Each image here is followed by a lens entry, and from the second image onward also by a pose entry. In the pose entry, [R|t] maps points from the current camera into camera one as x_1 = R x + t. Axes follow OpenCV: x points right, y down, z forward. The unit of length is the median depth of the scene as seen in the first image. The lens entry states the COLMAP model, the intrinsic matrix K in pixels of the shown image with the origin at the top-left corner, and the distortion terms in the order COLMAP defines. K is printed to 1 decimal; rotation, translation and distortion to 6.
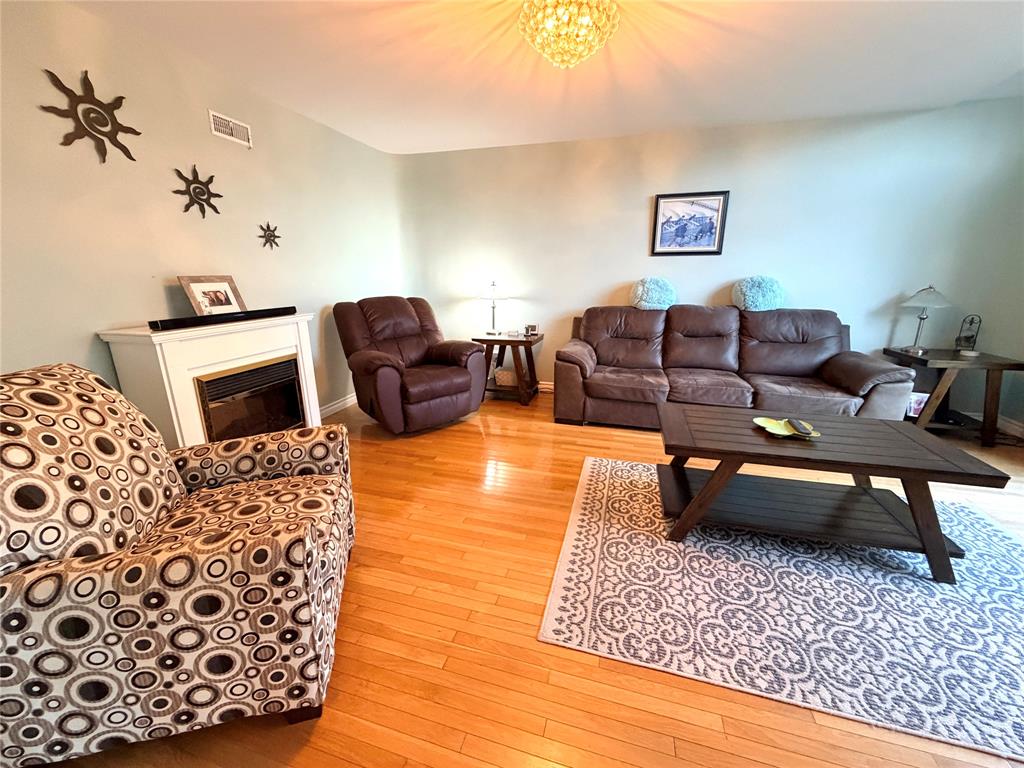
lens RADIAL K [[409.0, 0, 509.1], [0, 409.0, 385.4], [0, 0, 1]] dist [0.000959, -0.000149]
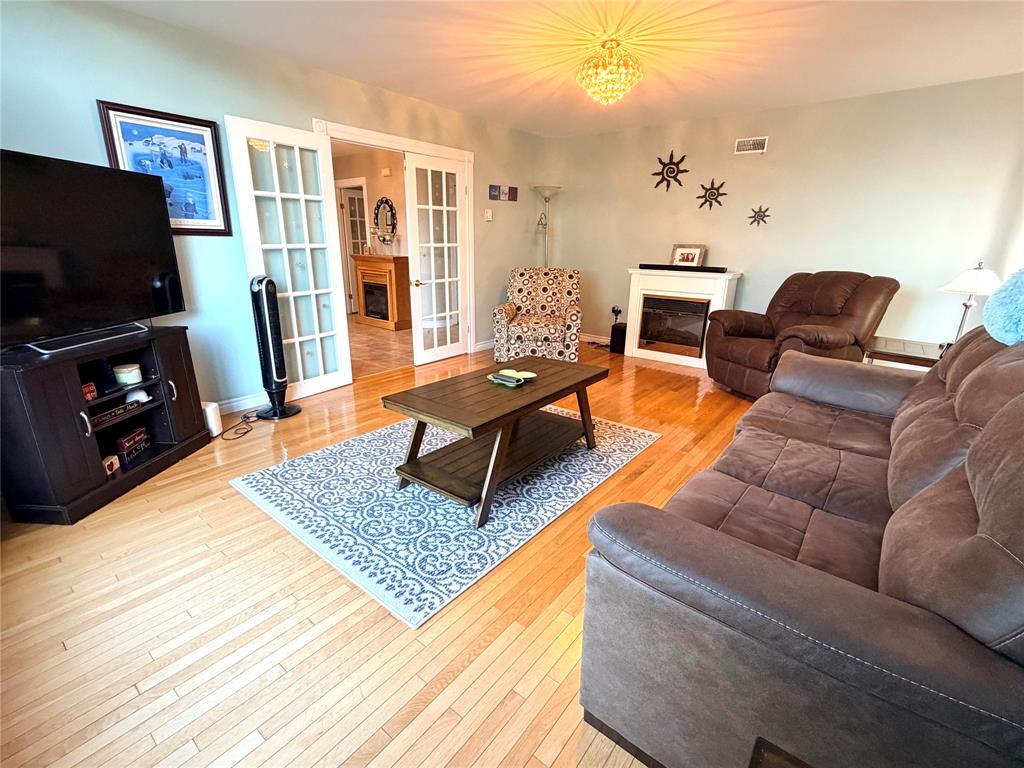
lens RADIAL K [[468.6, 0, 510.2], [0, 468.6, 379.7], [0, 0, 1]] dist [-0.000408, 0.000326]
pose [[-0.381662, 0.268894, -0.884325, 1.271137], [-0.249449, 0.891283, 0.378669, -0.274304], [0.890005, 0.365118, -0.273094, 0.924032]]
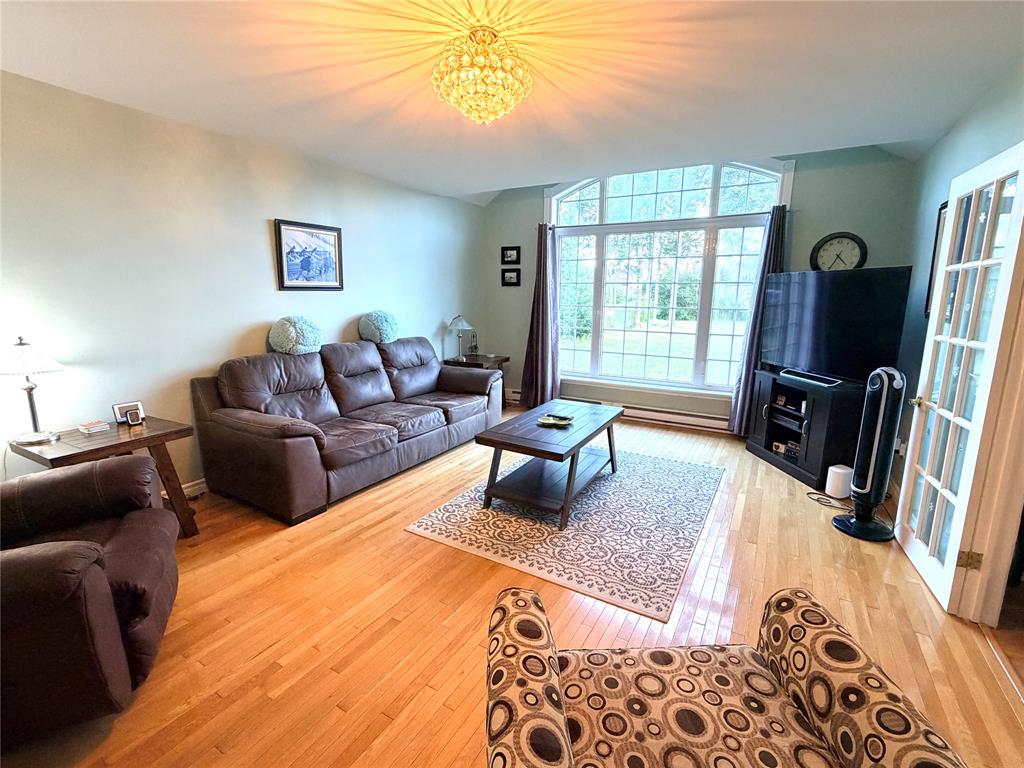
lens RADIAL K [[468.6, 0, 510.0], [0, 468.6, 388.6], [0, 0, 1]] dist [-0.000408, 0.000326]
pose [[0.237701, -0.190295, 0.952516, -0.624220], [0.252796, 0.958949, 0.128494, -0.172940], [-0.937866, 0.210249, 0.276049, 0.458497]]
